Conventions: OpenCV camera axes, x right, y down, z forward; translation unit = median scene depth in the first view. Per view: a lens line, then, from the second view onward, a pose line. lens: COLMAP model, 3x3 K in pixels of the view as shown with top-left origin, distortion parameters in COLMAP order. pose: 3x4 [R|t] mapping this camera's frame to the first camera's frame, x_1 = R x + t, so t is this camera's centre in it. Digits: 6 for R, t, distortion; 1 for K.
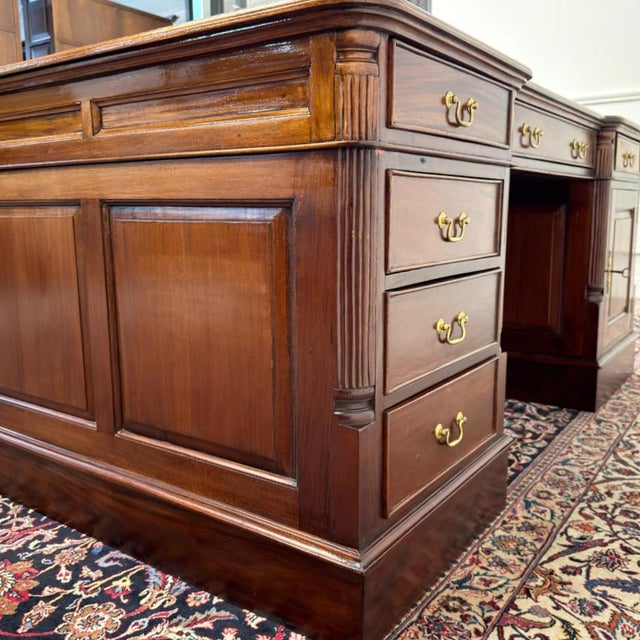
lens RADIAL K [[636.4, 0, 323.9], [0, 636.4, 321.2], [0, 0, 1]] dist [-0.017160, 0.000000]
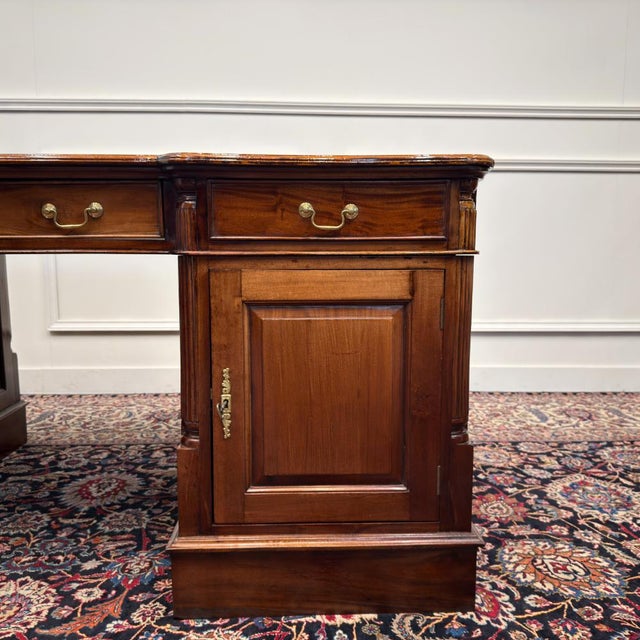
lens RADIAL K [[626.0, 0, 323.7], [0, 626.0, 311.2], [0, 0, 1]] dist [-0.001498, 0.000000]
pose [[-0.594313, -0.083893, 0.799846, -1.211862], [0.140190, 0.968511, 0.205749, -0.376442], [-0.791921, 0.234410, -0.563838, 1.707520]]
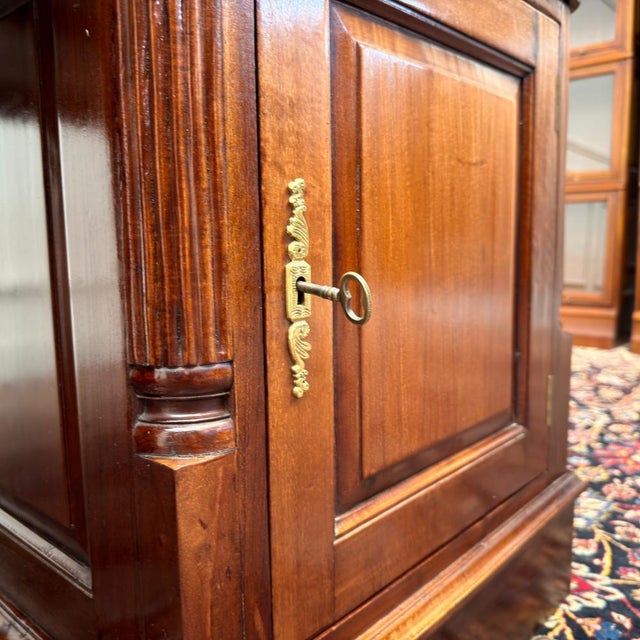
lens RADIAL K [[626.0, 0, 322.2], [0, 626.0, 329.5], [0, 0, 1]] dist [-0.001498, 0.000000]
pose [[-0.993320, -0.007423, 0.115151, -0.474986], [0.029355, 0.948842, 0.314384, -0.159674], [-0.111594, 0.315664, -0.942286, 1.623713]]
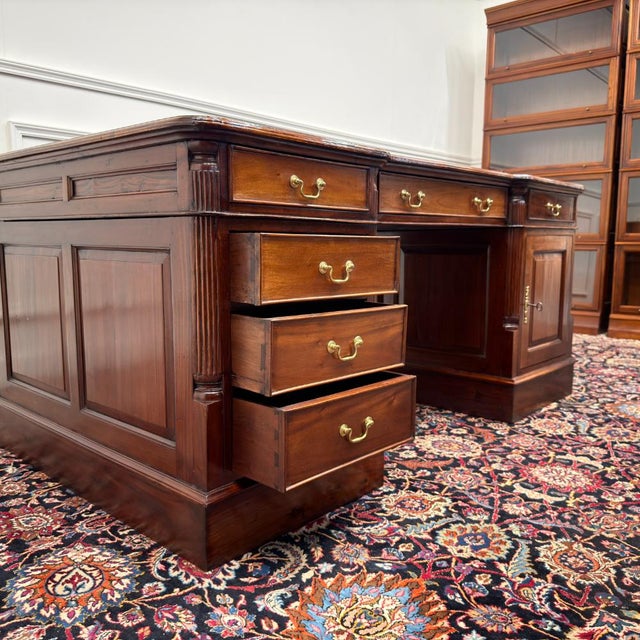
lens RADIAL K [[626.0, 0, 328.7], [0, 626.0, 320.9], [0, 0, 1]] dist [-0.001498, 0.000000]
pose [[-0.993180, -0.033617, 0.111643, -0.080649], [0.001996, 0.952491, 0.304559, -0.568541], [-0.116577, 0.302705, -0.945928, 3.047937]]
